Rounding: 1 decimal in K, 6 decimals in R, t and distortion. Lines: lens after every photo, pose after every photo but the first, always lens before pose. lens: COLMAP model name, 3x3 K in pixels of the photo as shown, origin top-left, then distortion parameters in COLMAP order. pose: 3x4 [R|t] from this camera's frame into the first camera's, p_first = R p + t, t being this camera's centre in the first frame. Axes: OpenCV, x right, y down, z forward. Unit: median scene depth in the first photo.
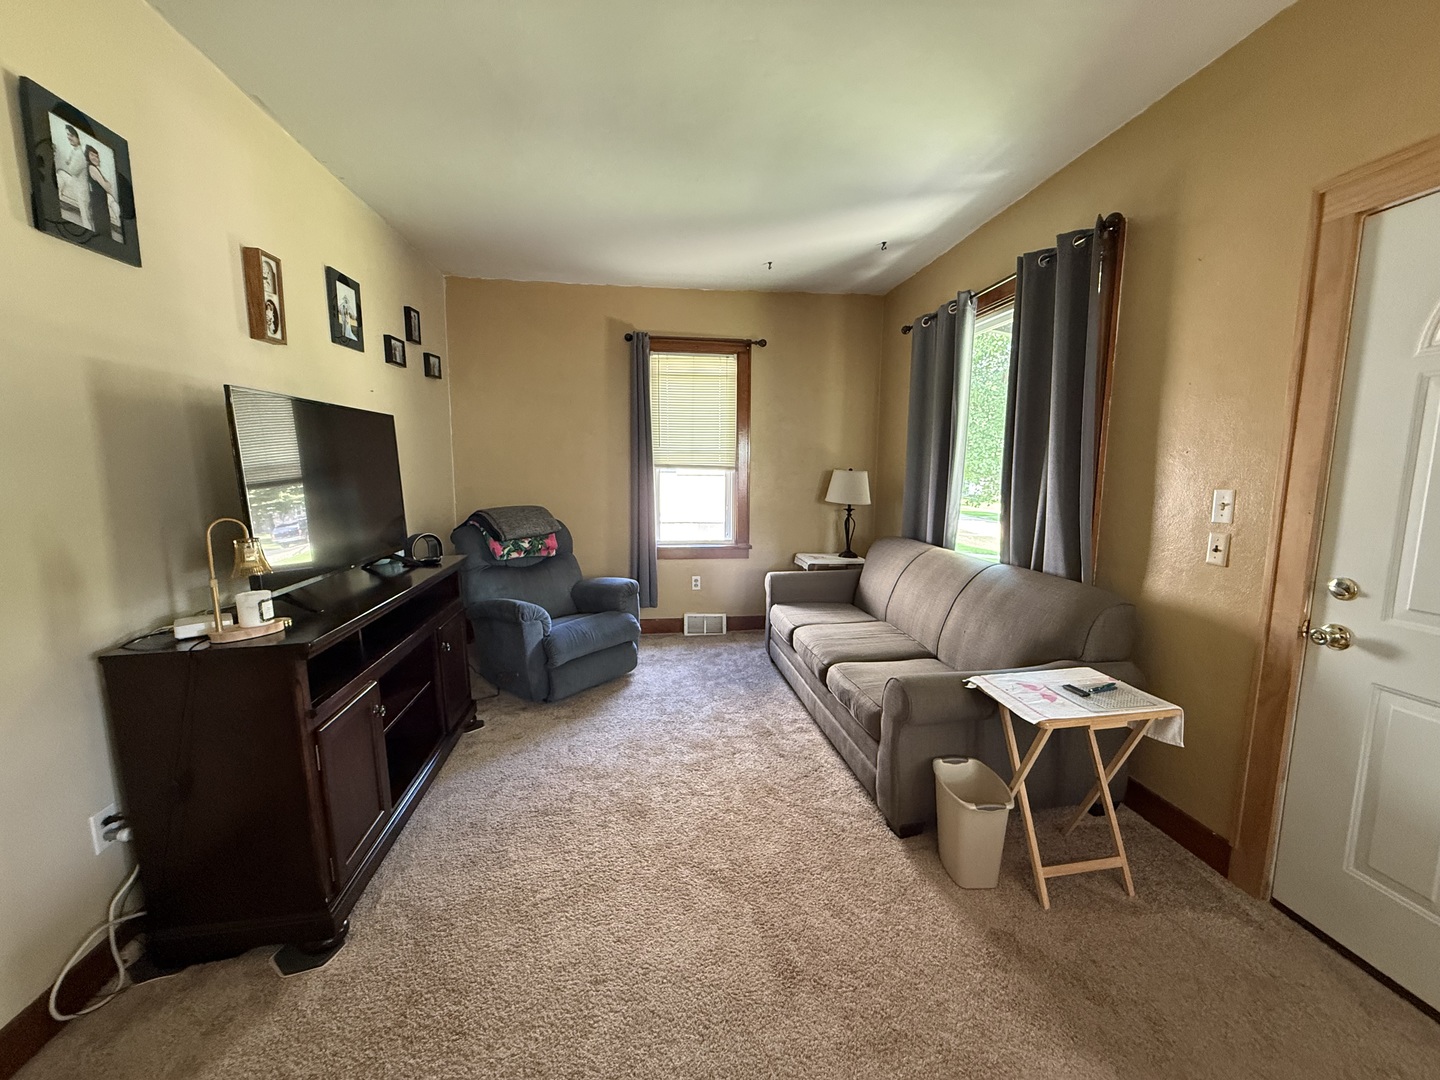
lens RADIAL K [[580.0, 0, 727.9], [0, 580.0, 540.6], [0, 0, 1]] dist [-0.000309, 0.000273]
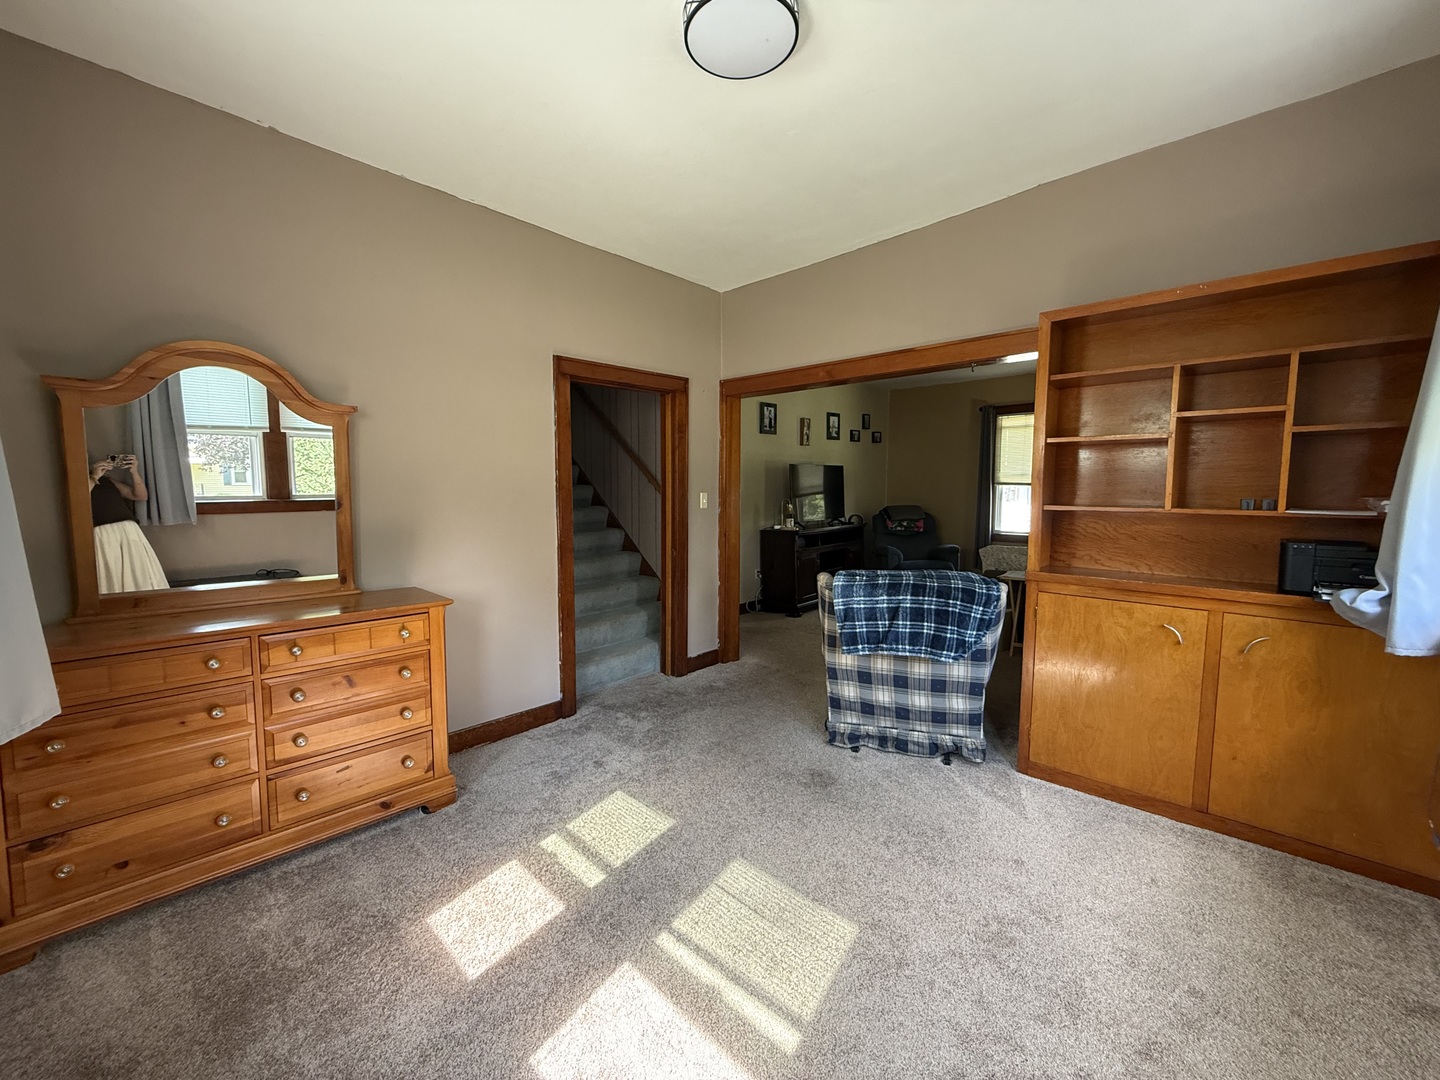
lens RADIAL K [[580.0, 0, 721.4], [0, 580.0, 539.4], [0, 0, 1]] dist [-0.000309, 0.000273]
pose [[0.636758, 0.059630, -0.768755, 1.025227], [-0.088862, 0.996037, 0.003655, 0.142463], [0.765926, 0.065985, 0.639533, -0.990431]]
